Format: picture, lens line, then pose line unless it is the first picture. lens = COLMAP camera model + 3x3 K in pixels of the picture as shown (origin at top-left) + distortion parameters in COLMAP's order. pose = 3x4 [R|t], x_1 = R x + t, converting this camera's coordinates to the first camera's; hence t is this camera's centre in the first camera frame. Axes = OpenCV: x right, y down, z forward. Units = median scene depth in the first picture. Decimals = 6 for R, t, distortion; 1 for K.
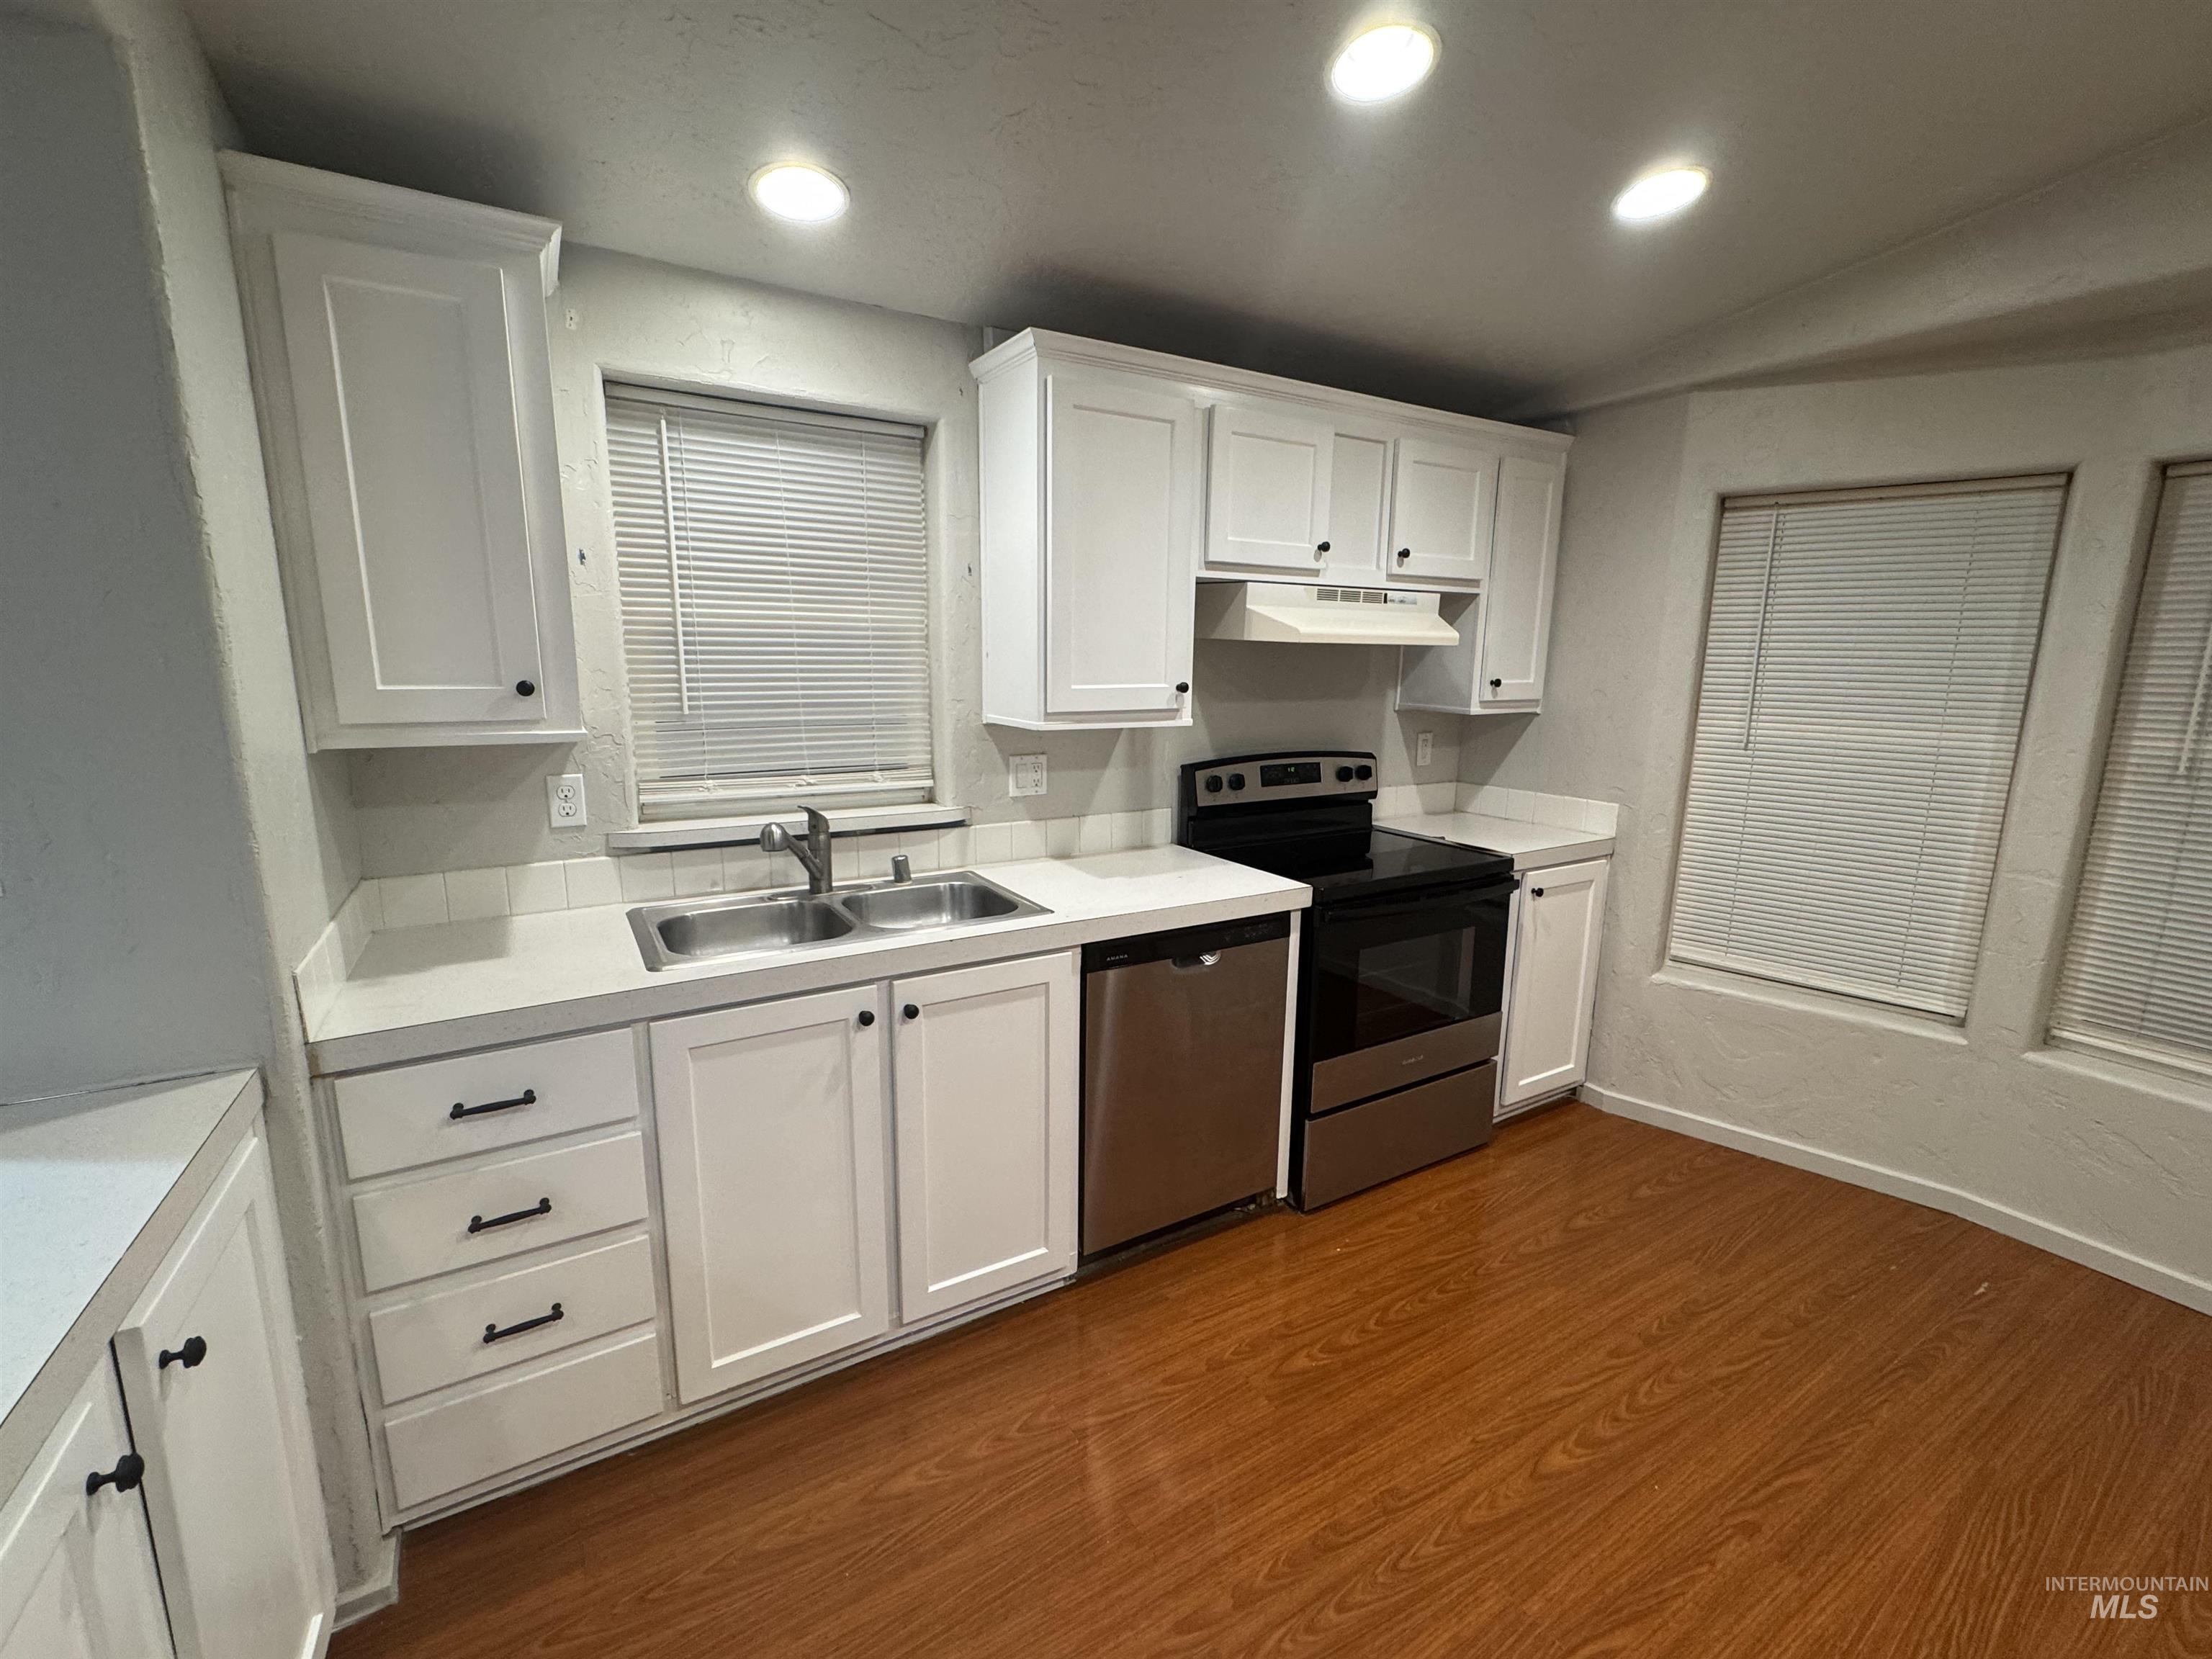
lens RADIAL K [[945.5, 0, 1092.2], [0, 945.5, 825.9], [0, 0, 1]] dist [-0.004620, 0.001385]
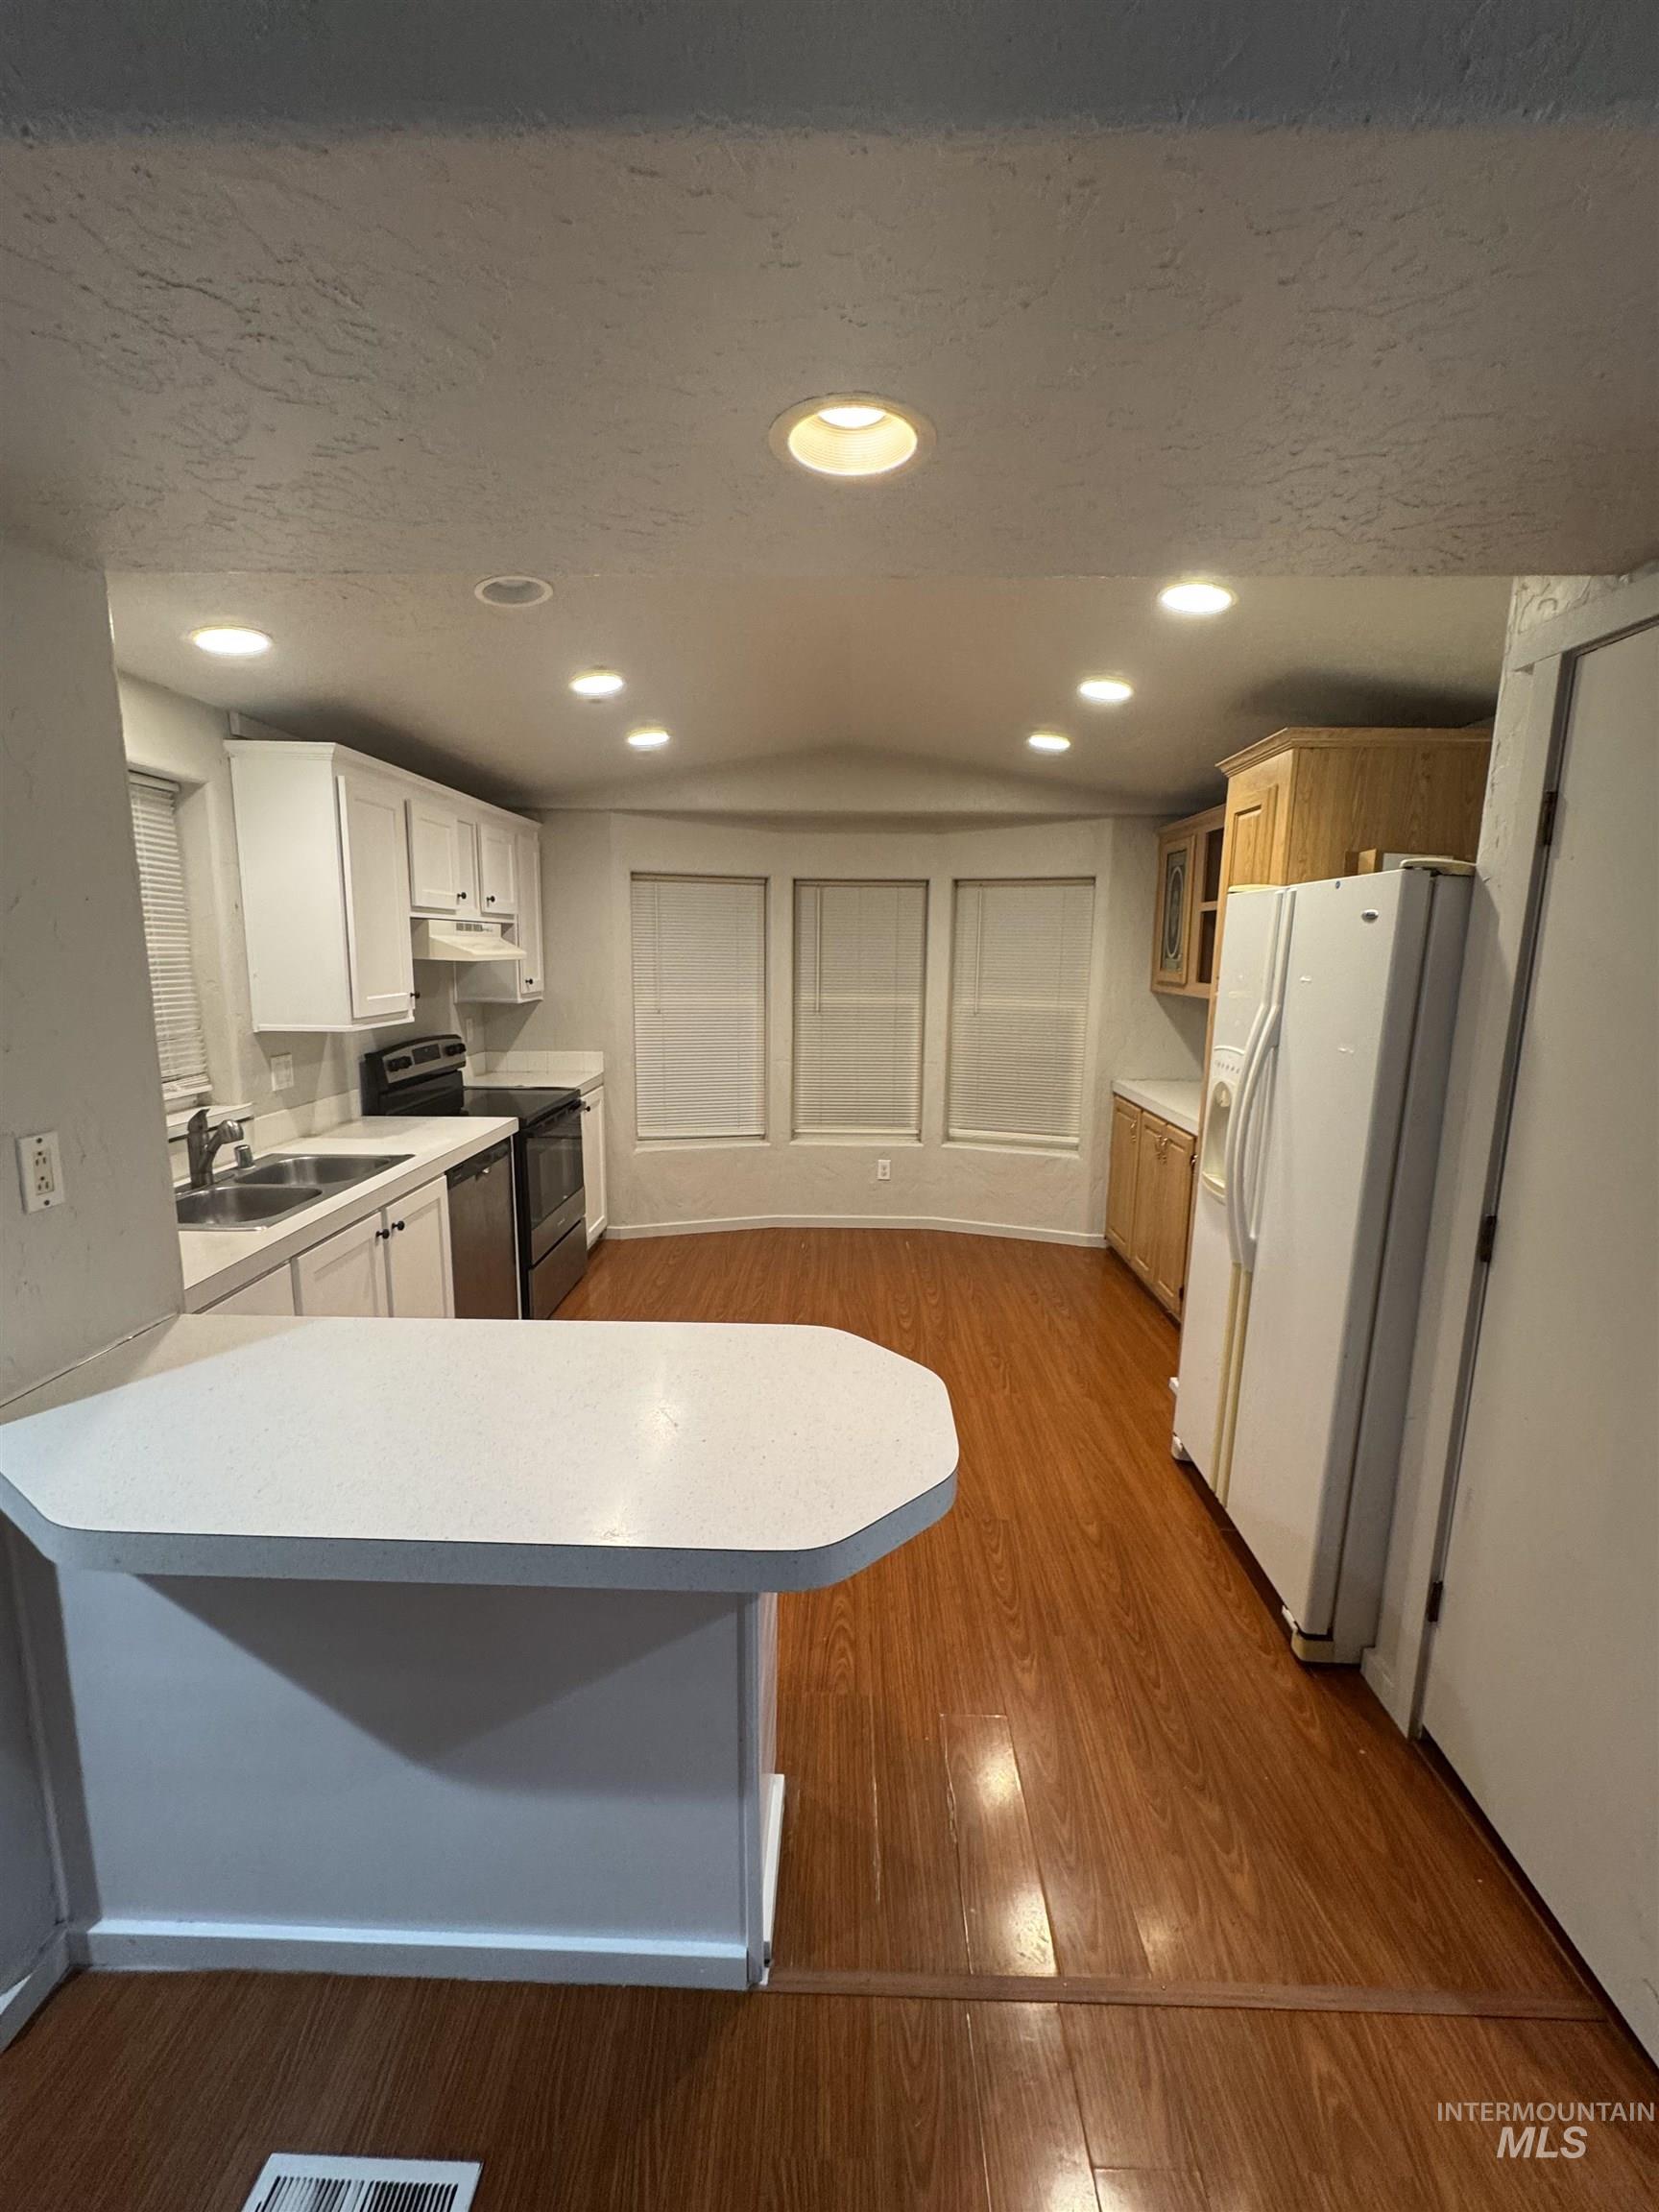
lens RADIAL K [[945.5, 0, 835.9], [0, 945.5, 1107.2], [0, 0, 1]] dist [-0.004620, 0.001385]
pose [[0.521593, -0.147996, 0.840261, -0.723755], [0.150171, 0.985390, 0.080339, 0.000432], [-0.839875, 0.084278, 0.536198, -0.250483]]
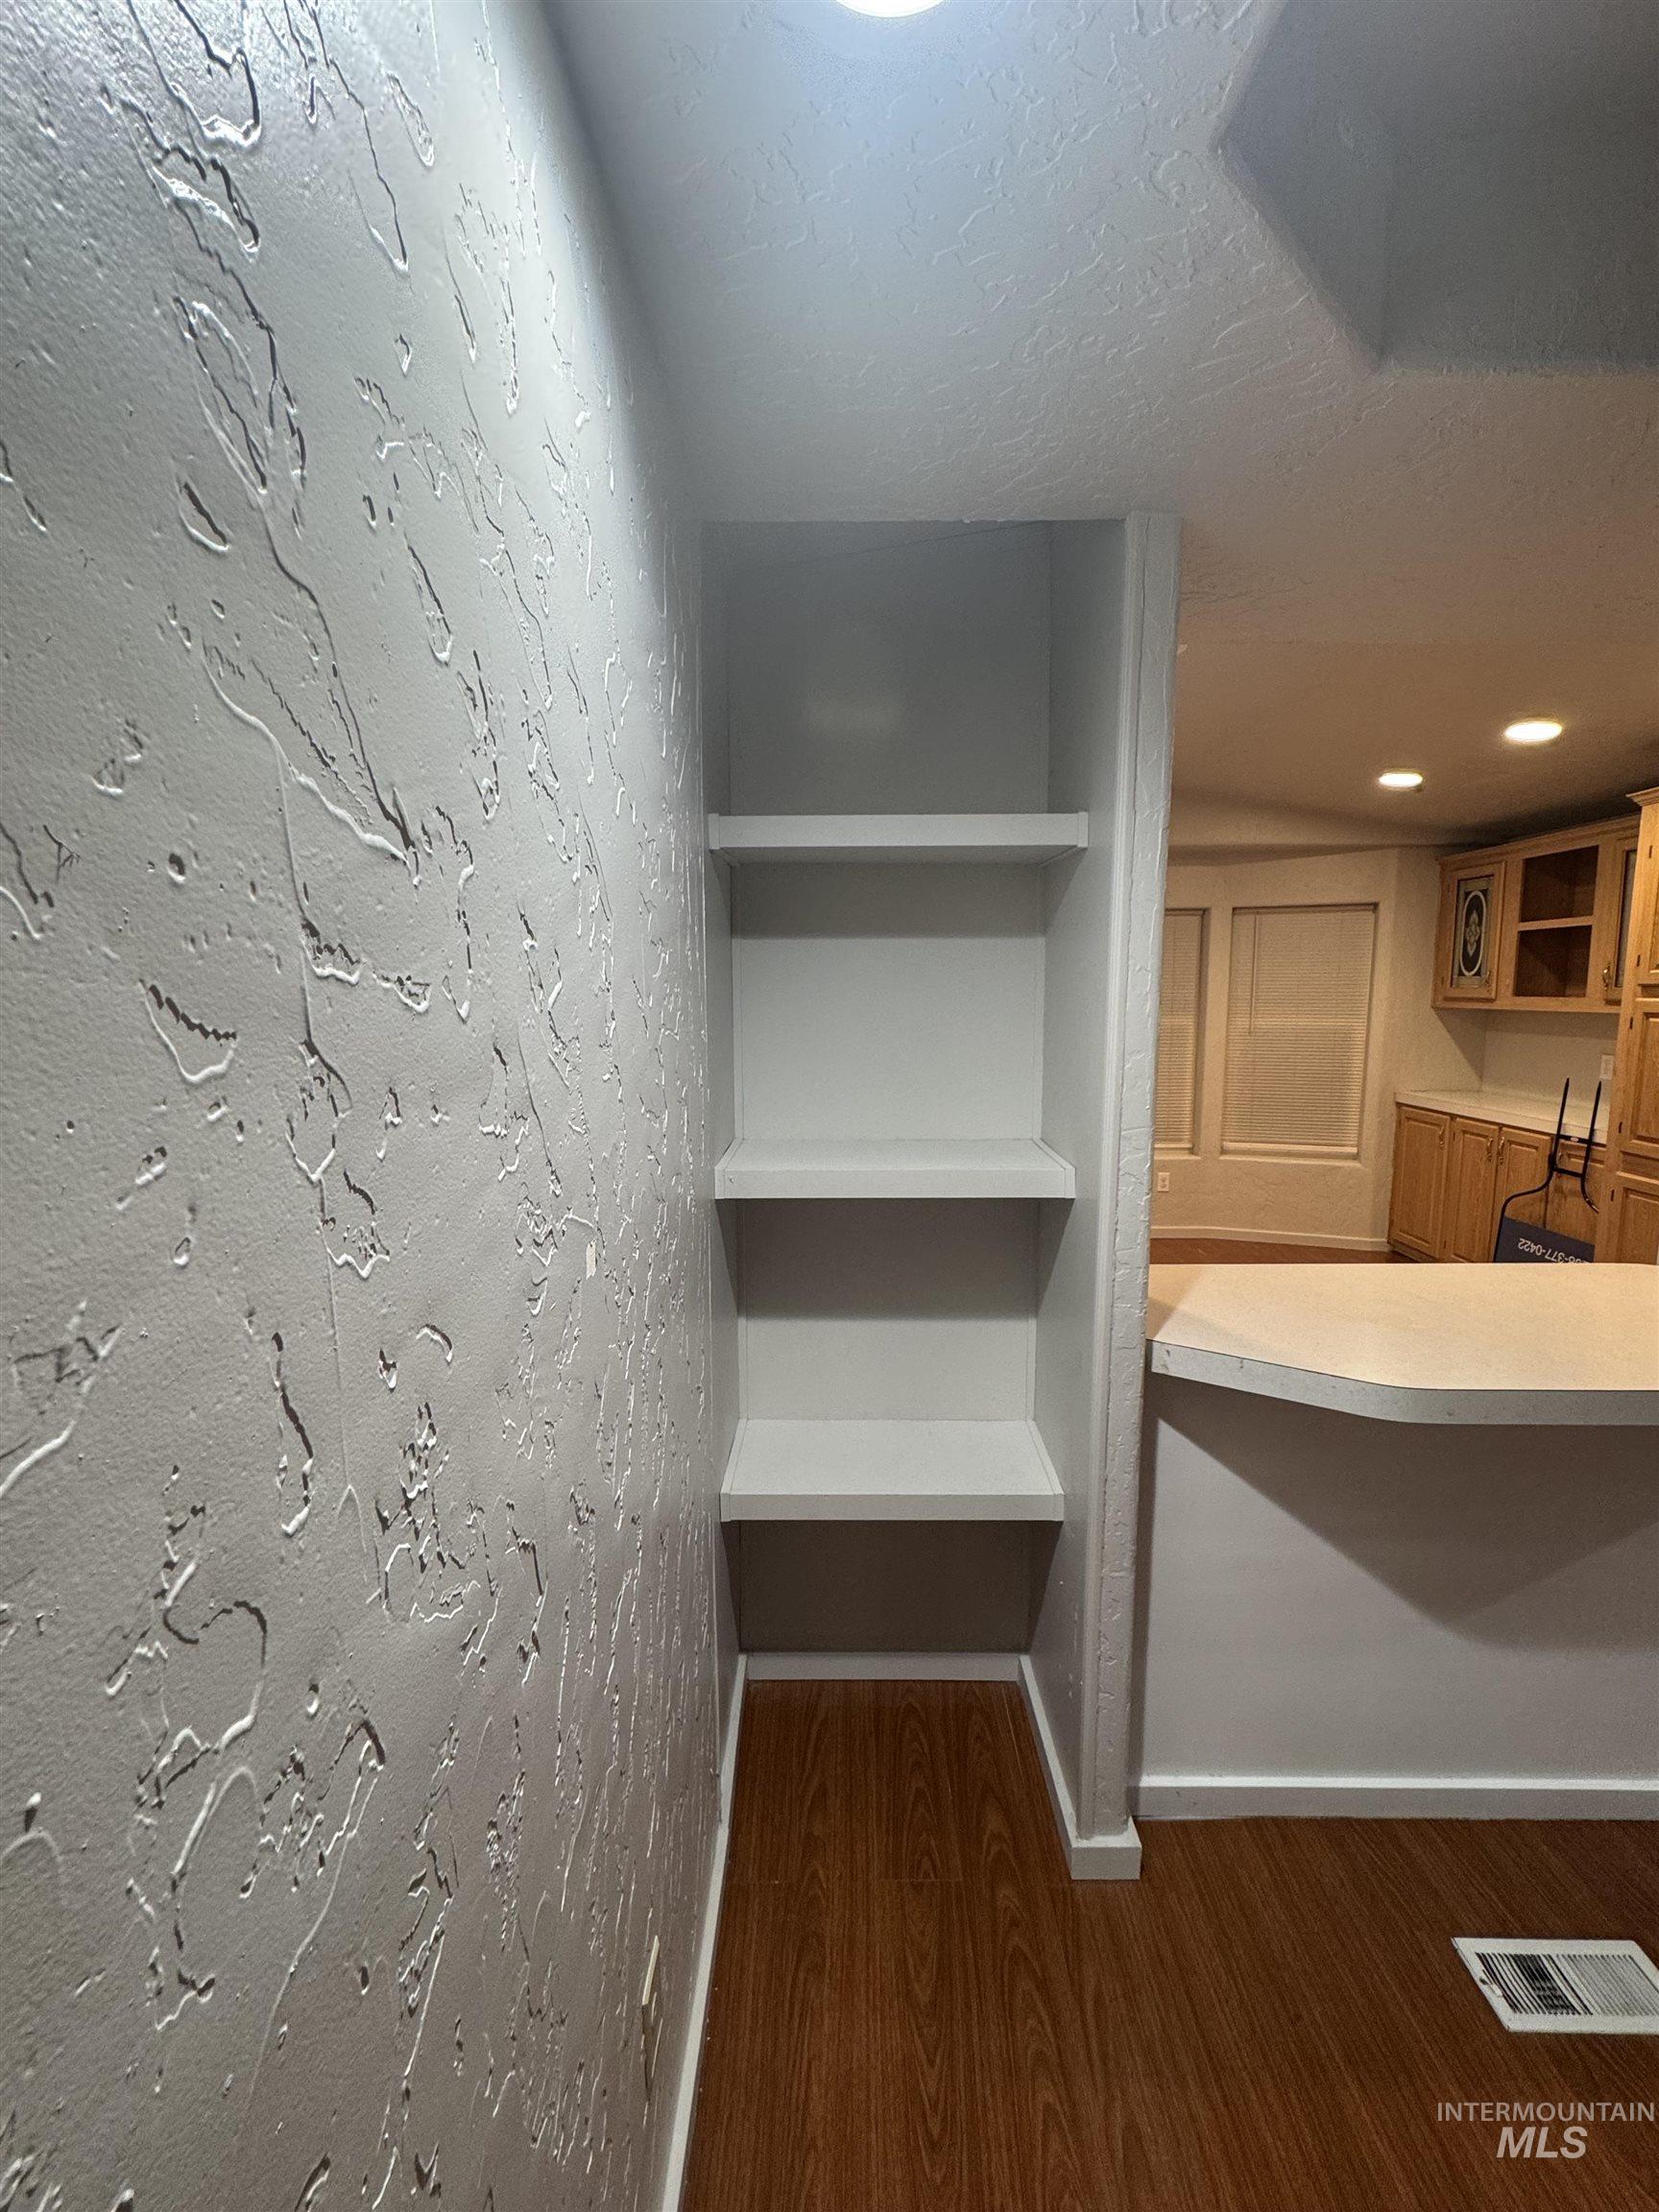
lens RADIAL K [[945.5, 0, 840.0], [0, 945.5, 1112.1], [0, 0, 1]] dist [-0.004620, 0.001385]
pose [[0.513545, -0.125417, 0.848847, -1.159508], [0.166851, 0.984974, 0.044586, -0.062880], [-0.841684, 0.118734, 0.526754, 0.234640]]
